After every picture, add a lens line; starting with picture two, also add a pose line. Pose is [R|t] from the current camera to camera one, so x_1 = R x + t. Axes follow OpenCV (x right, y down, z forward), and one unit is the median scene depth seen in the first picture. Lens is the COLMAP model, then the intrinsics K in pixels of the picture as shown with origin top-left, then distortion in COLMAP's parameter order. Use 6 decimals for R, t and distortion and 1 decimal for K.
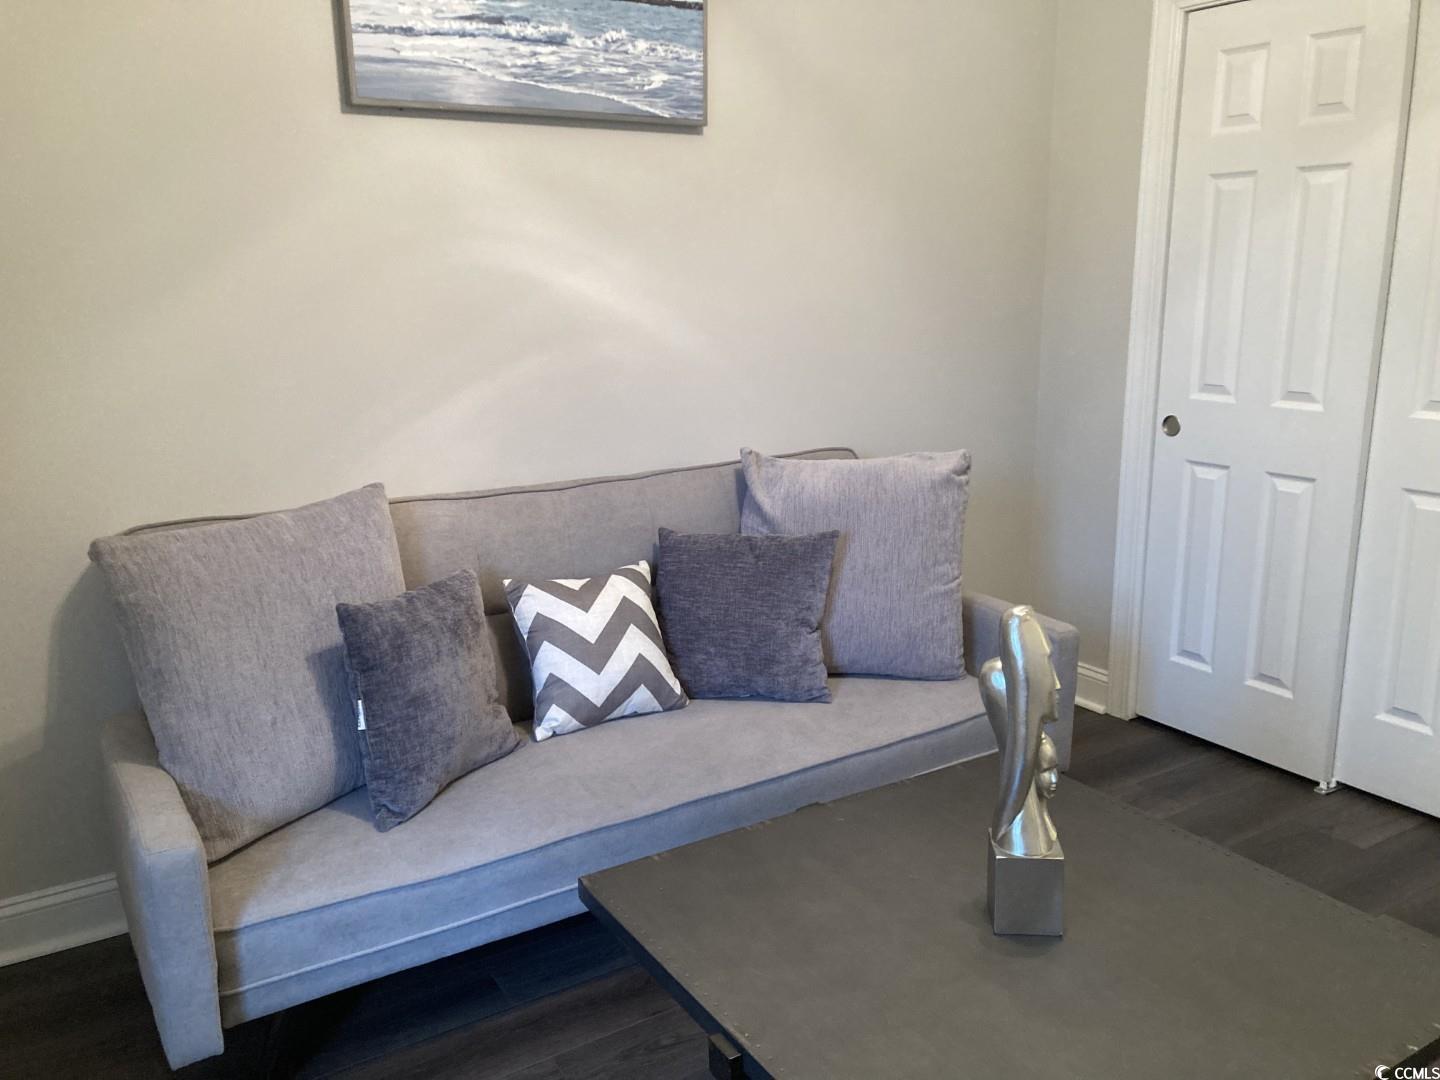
lens RADIAL K [[1165.8, 0, 728.0], [0, 1165.8, 532.4], [0, 0, 1]] dist [0.035203, -0.018116]
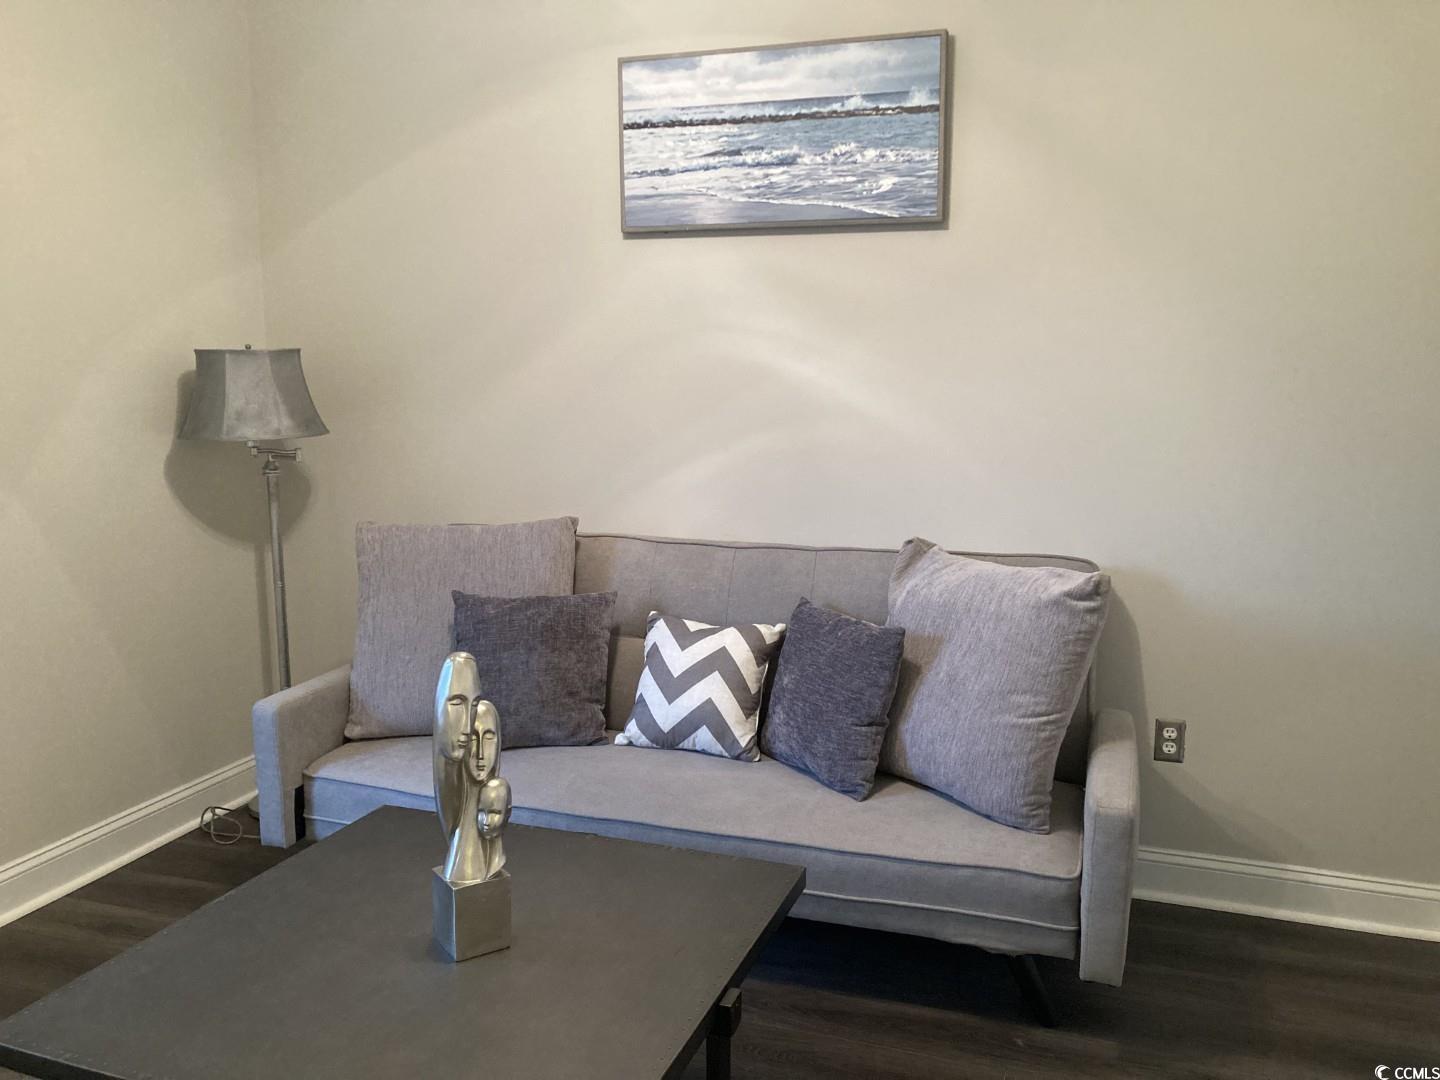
lens RADIAL K [[1165.8, 0, 731.8], [0, 1165.8, 549.9], [0, 0, 1]] dist [0.035203, -0.018116]
pose [[0.636717, 0.138108, -0.758629, 0.734593], [-0.183153, 0.982762, 0.025191, -0.064986], [0.749030, 0.122906, 0.651036, 0.260414]]
